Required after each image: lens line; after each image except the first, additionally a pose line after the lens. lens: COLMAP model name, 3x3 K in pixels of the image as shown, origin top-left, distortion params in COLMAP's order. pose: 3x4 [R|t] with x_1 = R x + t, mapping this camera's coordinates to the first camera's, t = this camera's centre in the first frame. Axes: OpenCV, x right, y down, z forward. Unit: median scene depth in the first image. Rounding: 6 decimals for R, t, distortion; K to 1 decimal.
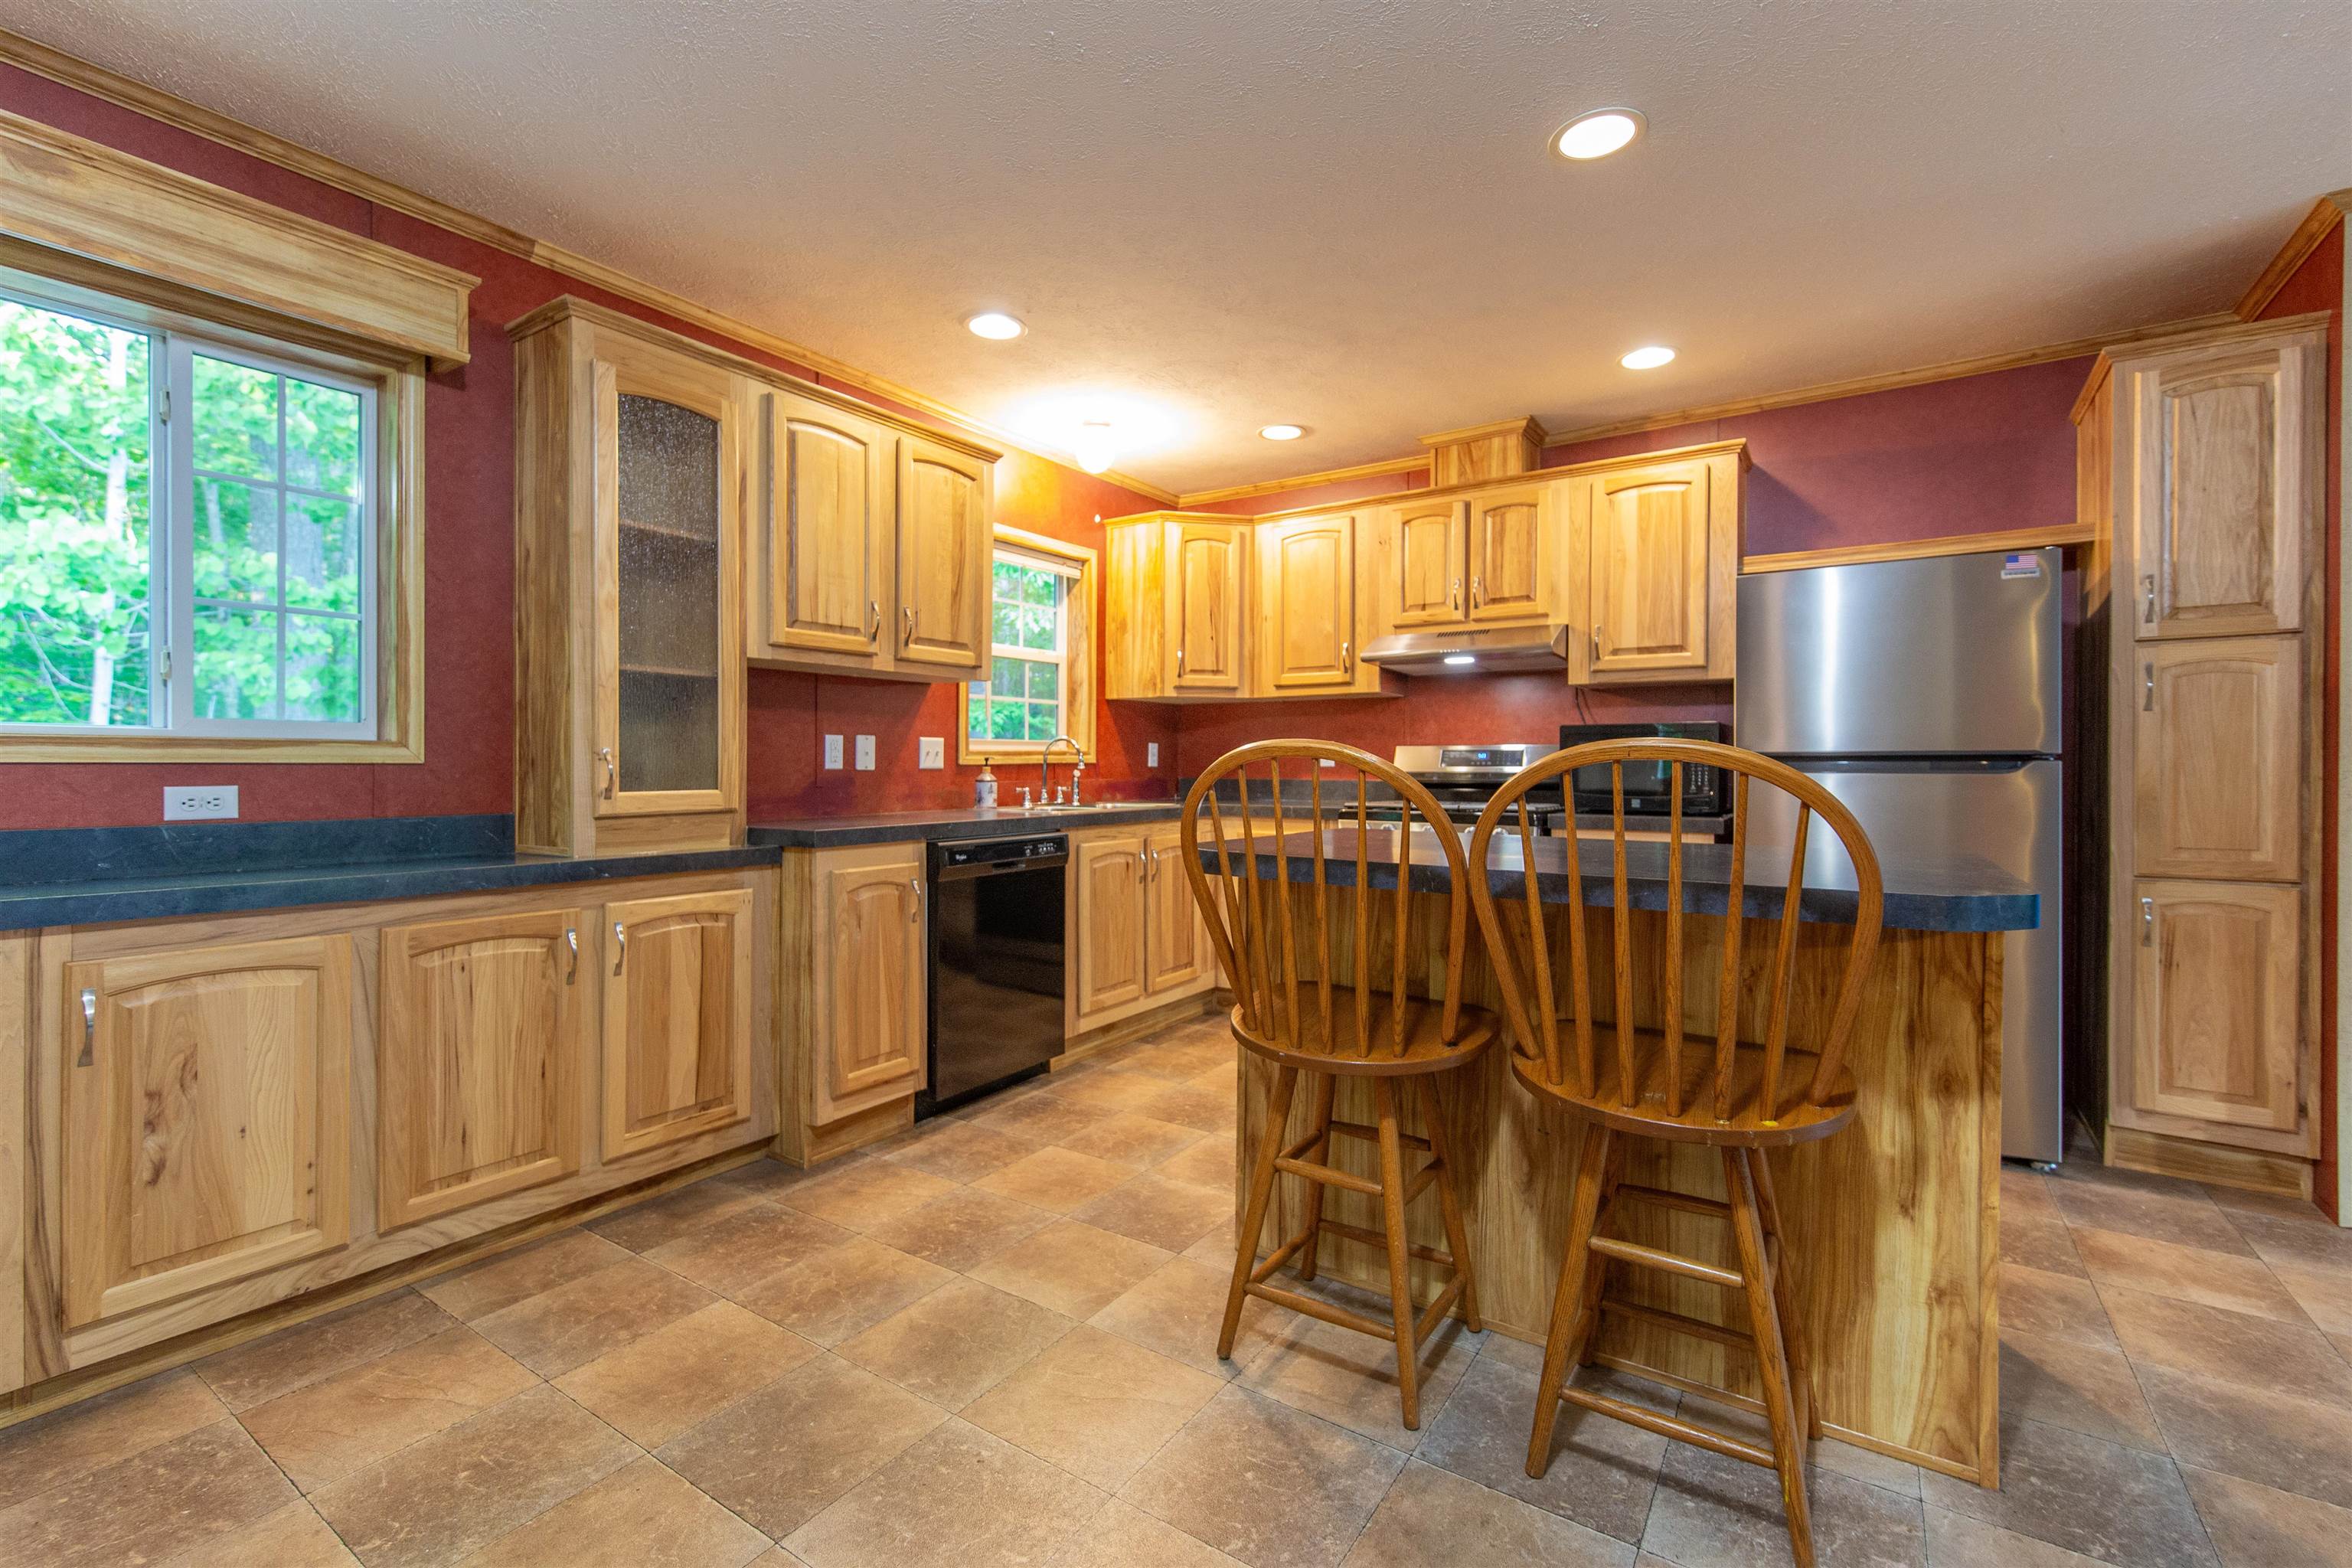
lens RADIAL K [[1006.1, 0, 1173.2], [0, 1006.1, 773.4], [0, 0, 1]] dist [0.000829, -0.000246]
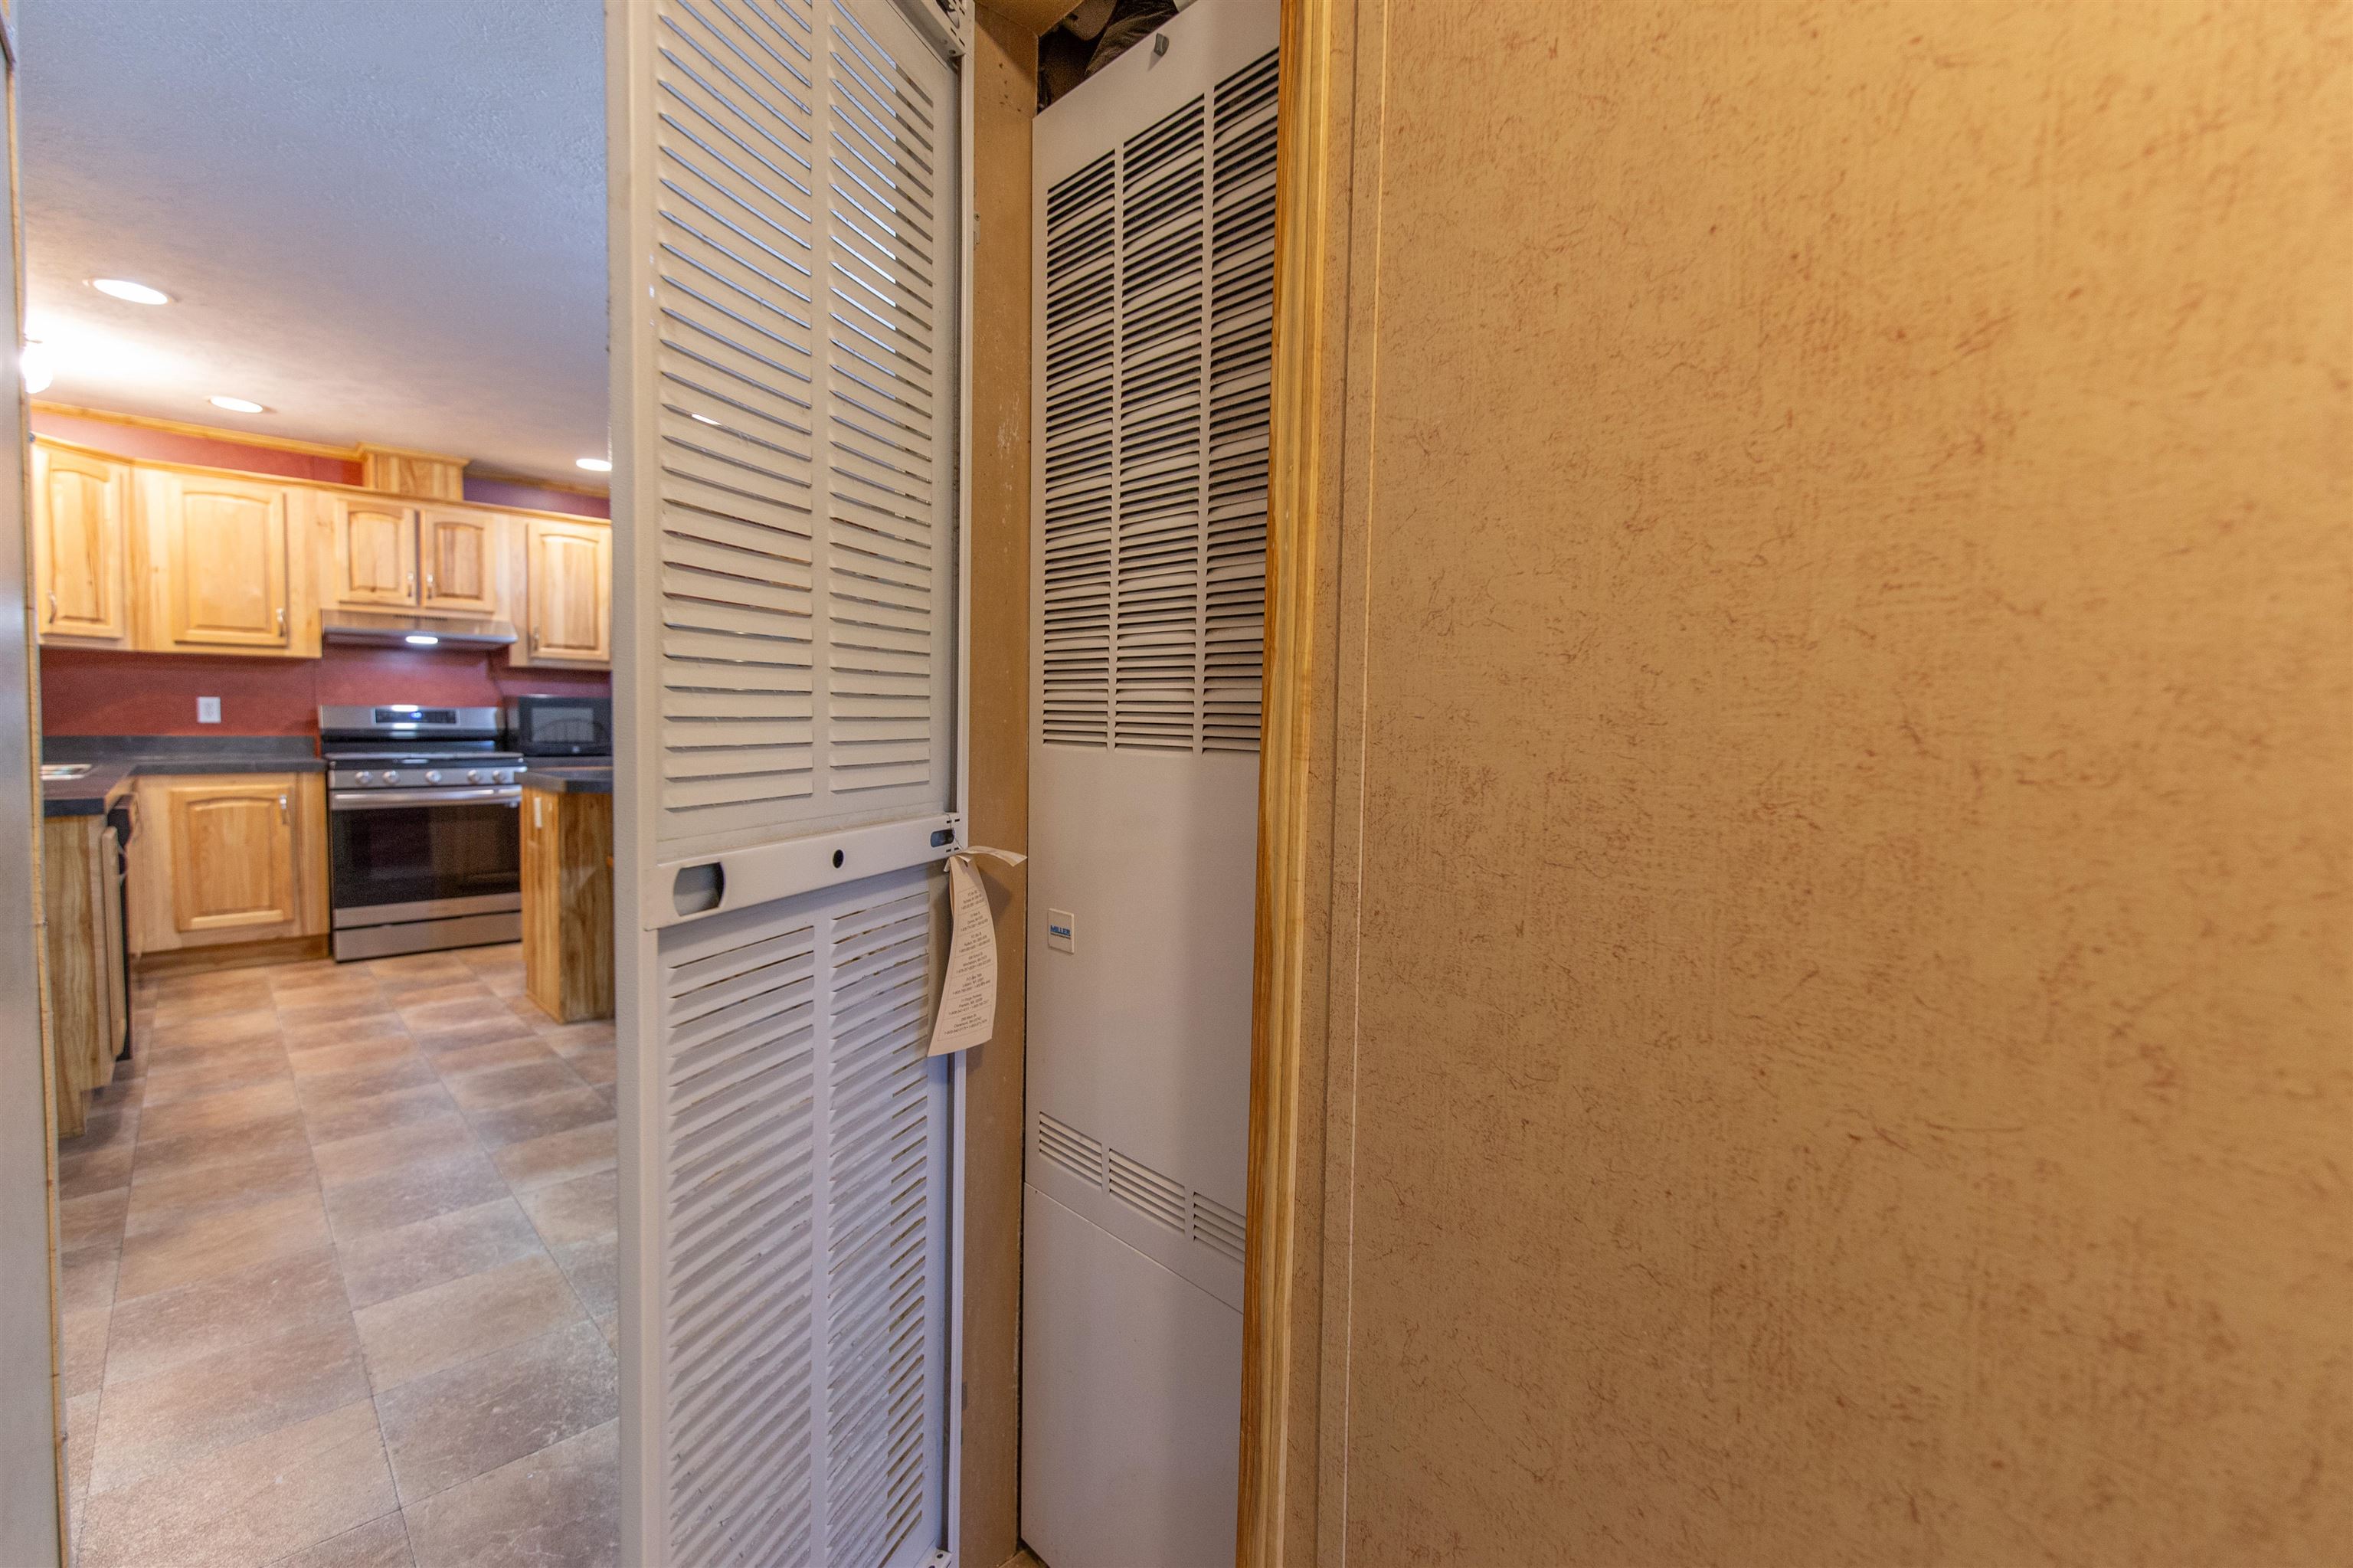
lens RADIAL K [[1018.5, 0, 1187.3], [0, 1018.5, 771.6], [0, 0, 1]] dist [0.000670, -0.000901]
pose [[0.202919, -0.048997, 0.977969, -0.781632], [-0.007282, 0.998644, 0.051544, -0.020932], [-0.979169, -0.017581, 0.202287, -0.196161]]
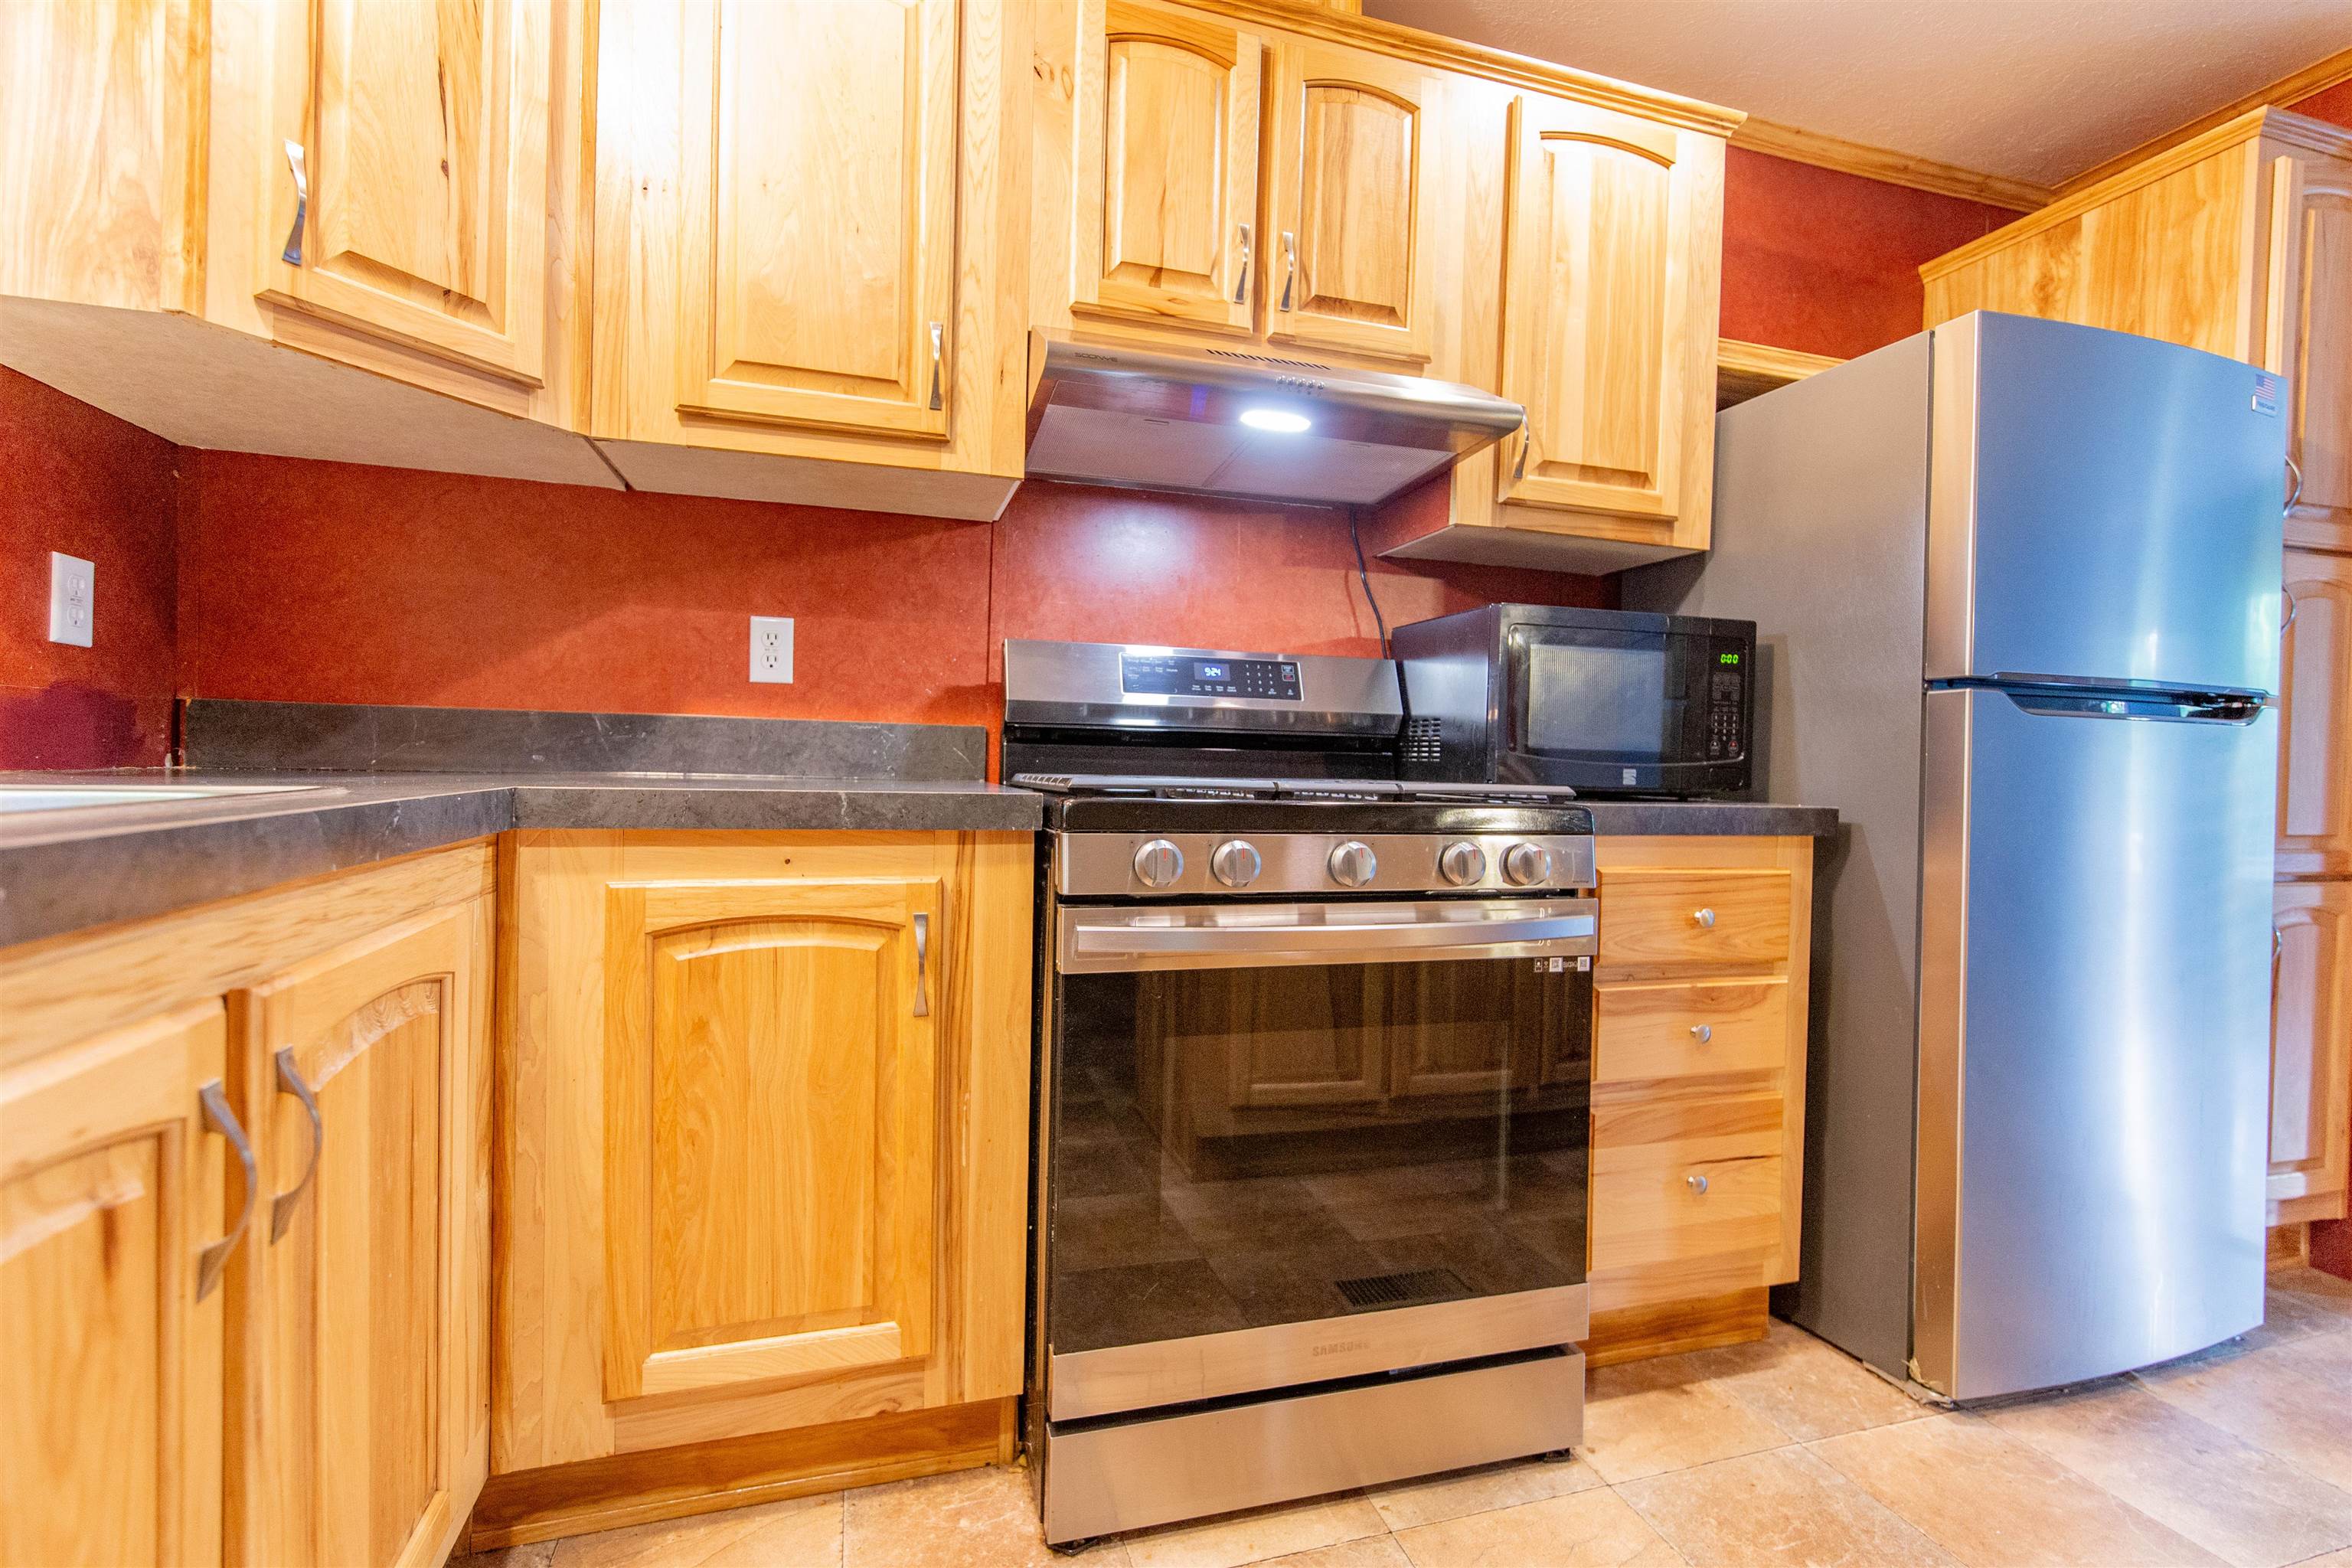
lens RADIAL K [[1027.1, 0, 1159.7], [0, 1027.1, 777.7], [0, 0, 1]] dist [-0.000505, -0.000256]
pose [[0.633312, -0.000184, 0.773896, -0.060954], [-0.018230, 0.999719, 0.015156, 0.024006], [-0.773682, -0.023707, 0.633131, 0.783881]]
